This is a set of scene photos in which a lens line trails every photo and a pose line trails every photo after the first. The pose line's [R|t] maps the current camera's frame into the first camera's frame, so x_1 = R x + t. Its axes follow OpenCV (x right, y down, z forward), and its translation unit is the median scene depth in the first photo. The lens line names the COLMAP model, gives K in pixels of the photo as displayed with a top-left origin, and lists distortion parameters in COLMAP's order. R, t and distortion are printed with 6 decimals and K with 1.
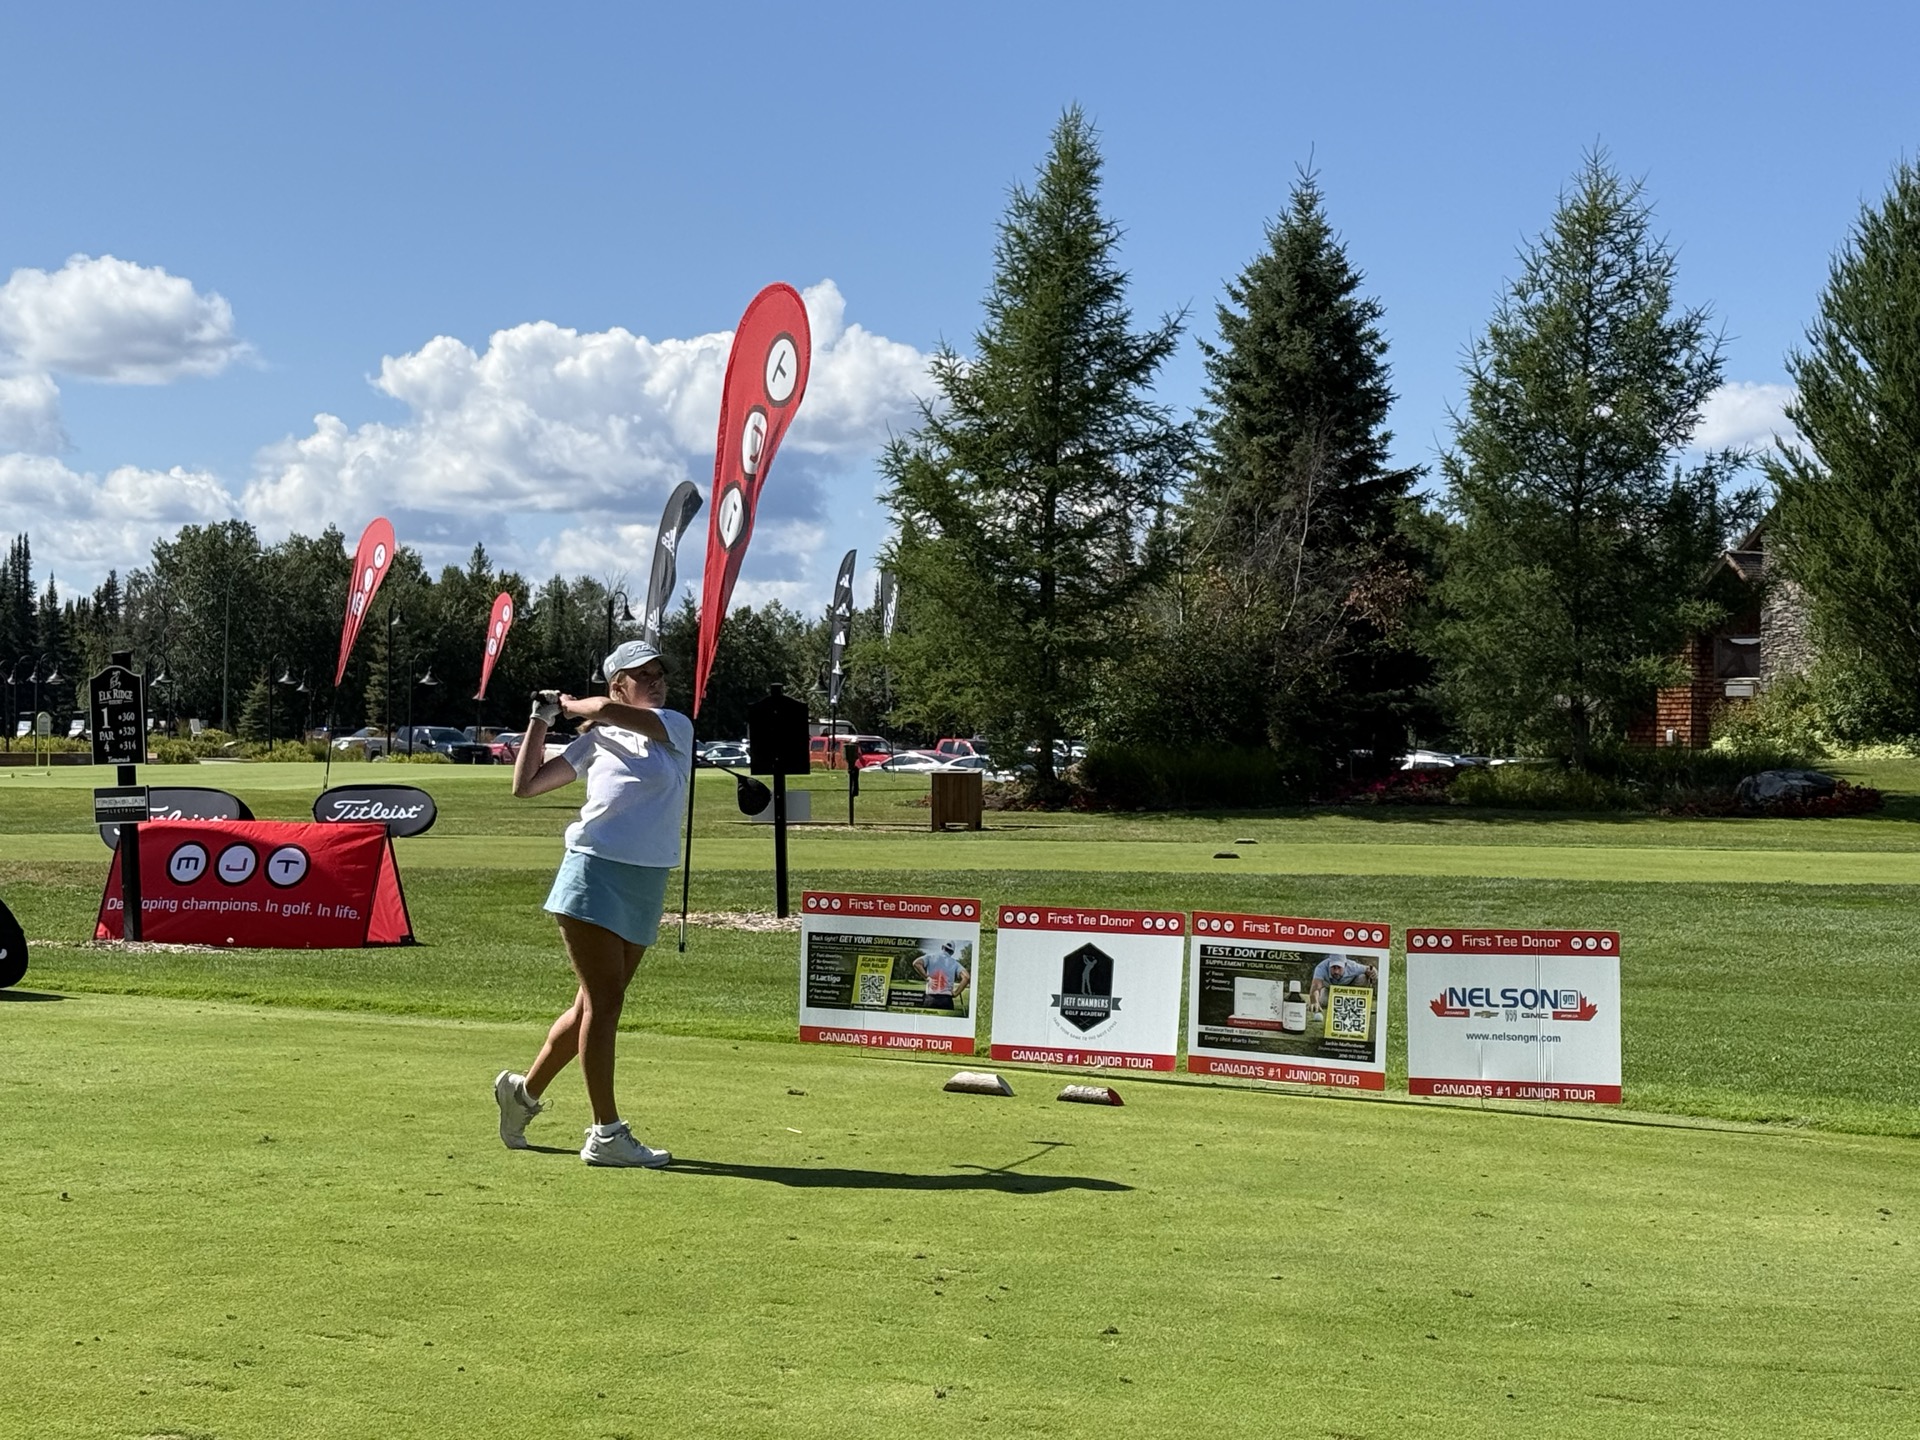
lens RADIAL K [[3447.5, 0, 962.2], [0, 3447.5, 717.1], [0, 0, 1]] dist [0.153161, 0.000000]
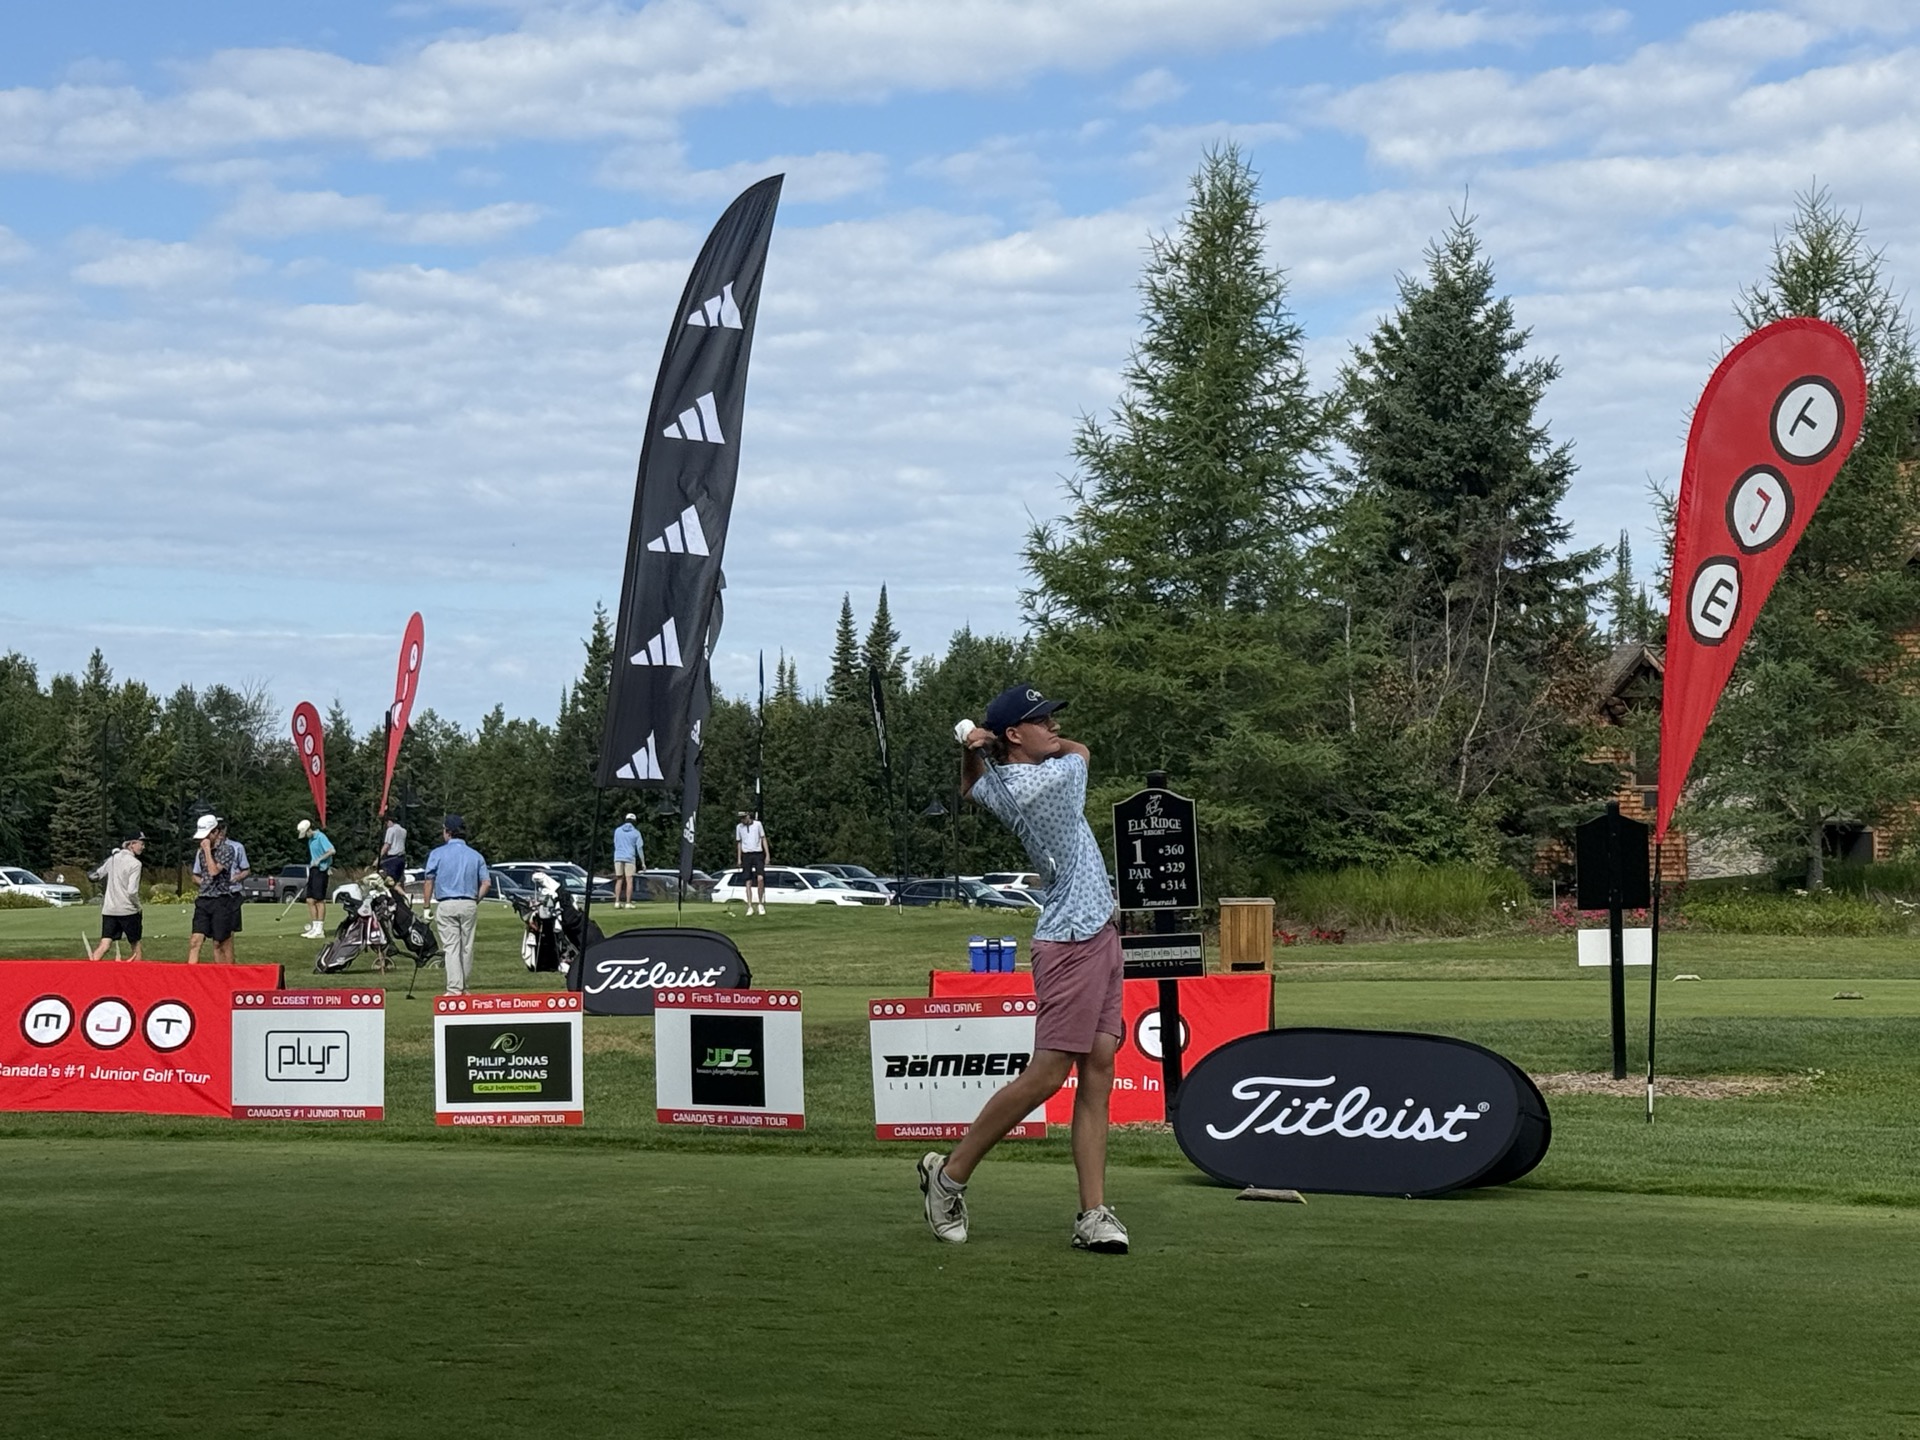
lens RADIAL K [[3869.7, 0, 941.4], [0, 3869.7, 708.6], [0, 0, 1]] dist [0.129430, 0.000000]
pose [[0.994249, -0.010218, 0.106605, -0.203668], [0.013781, 0.999369, -0.032740, -0.002257], [-0.106204, 0.034021, 0.993762, 0.047221]]
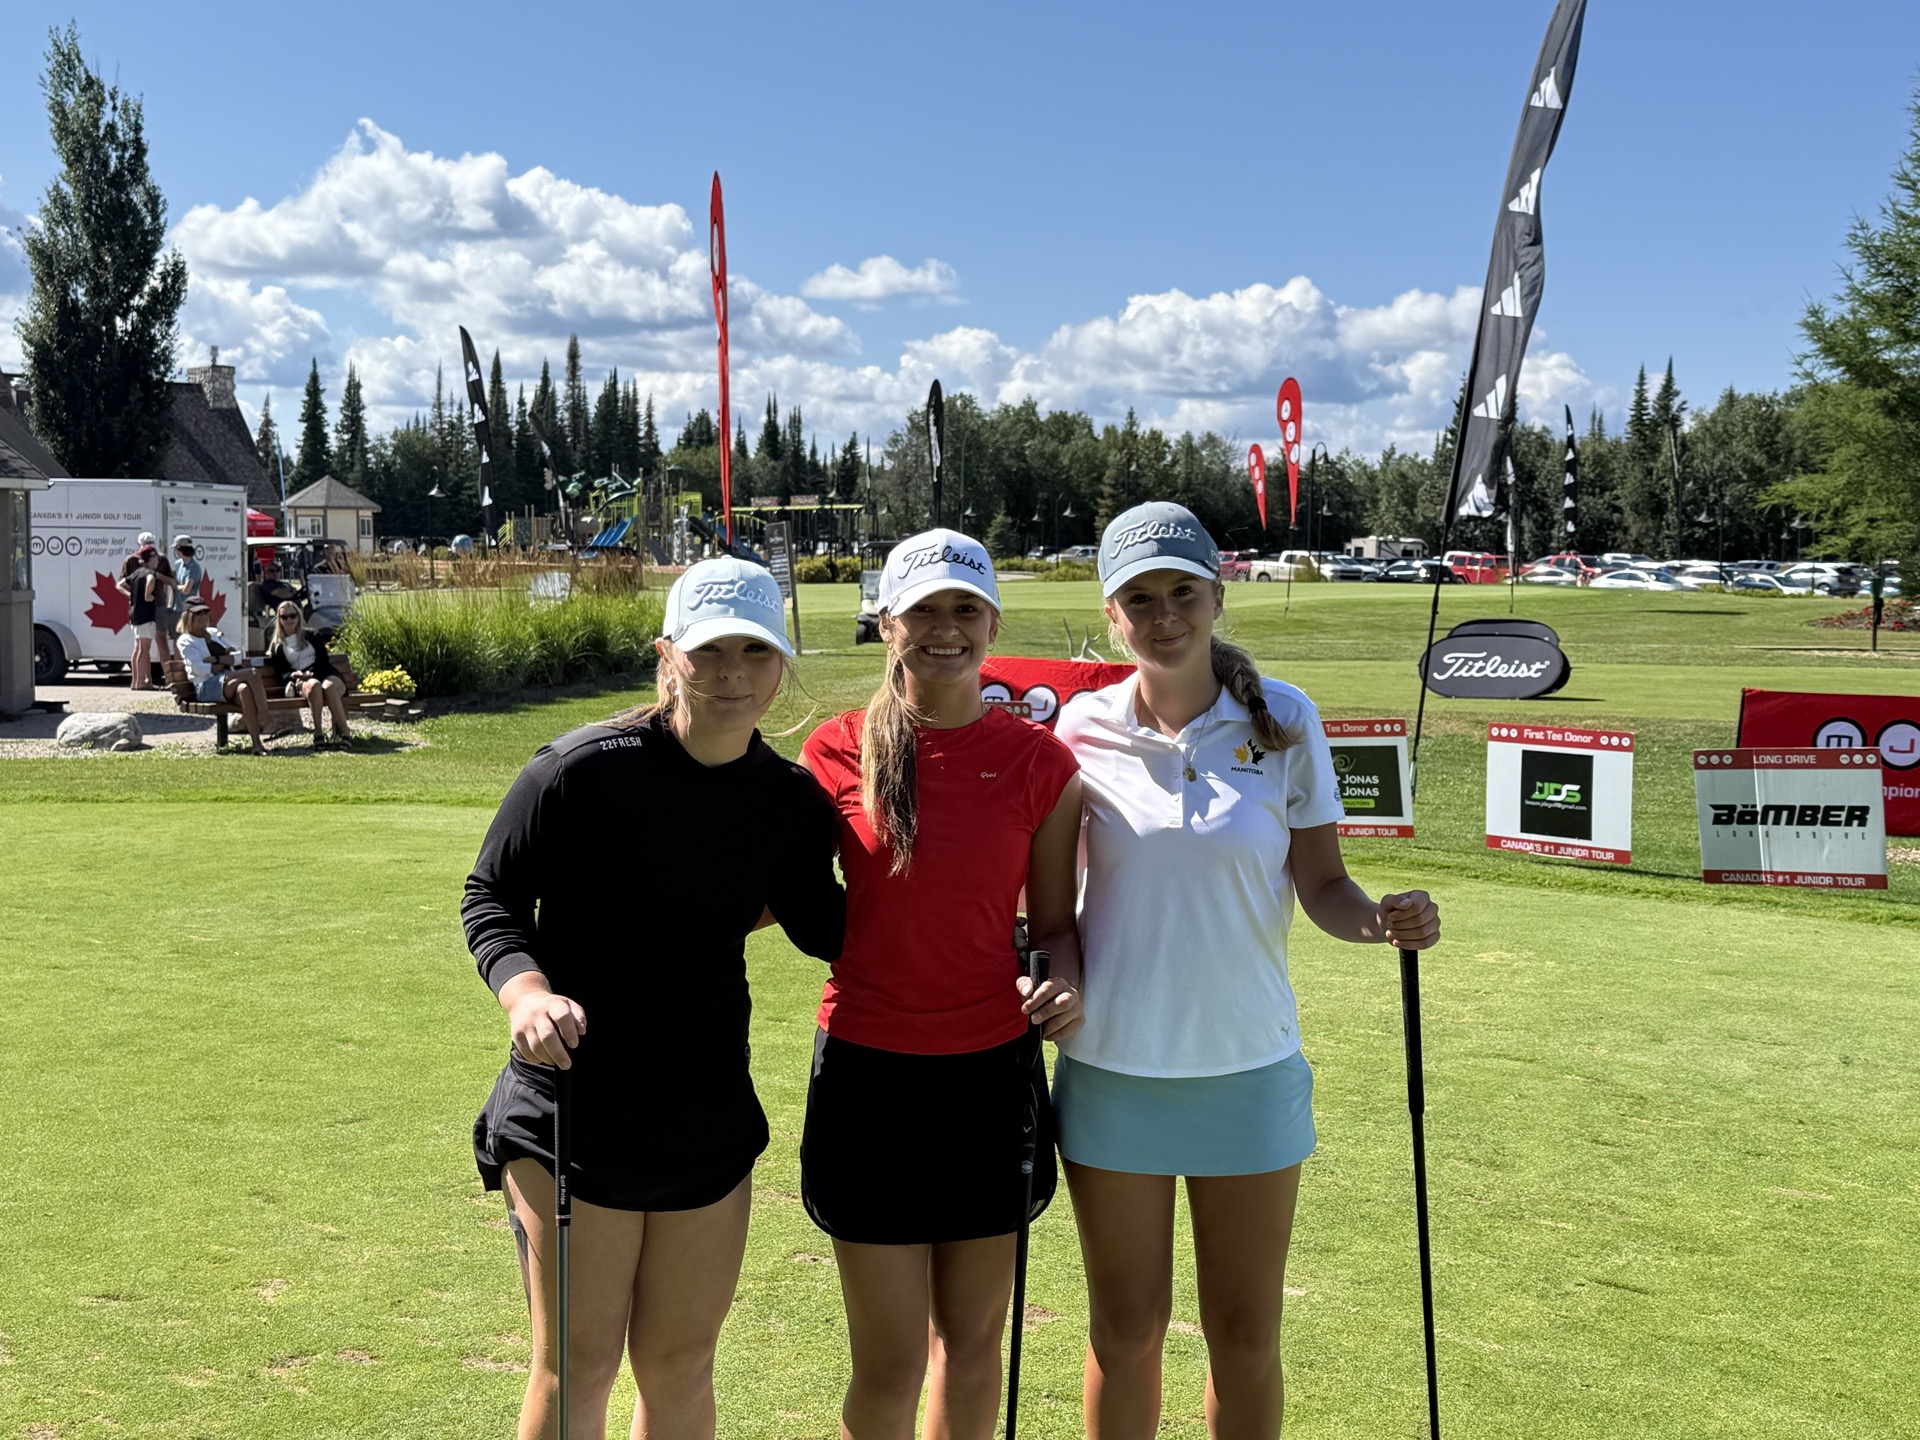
lens RADIAL K [[2493.3, 0, 950.0], [0, 2493.3, 708.7], [0, 0, 1]] dist [0.144897, 0.000000]
pose [[0.983472, 0.010381, -0.180761, -0.198310], [0.002268, 0.997570, 0.069631, -0.008523], [0.181045, -0.068890, 0.981059, 0.174959]]
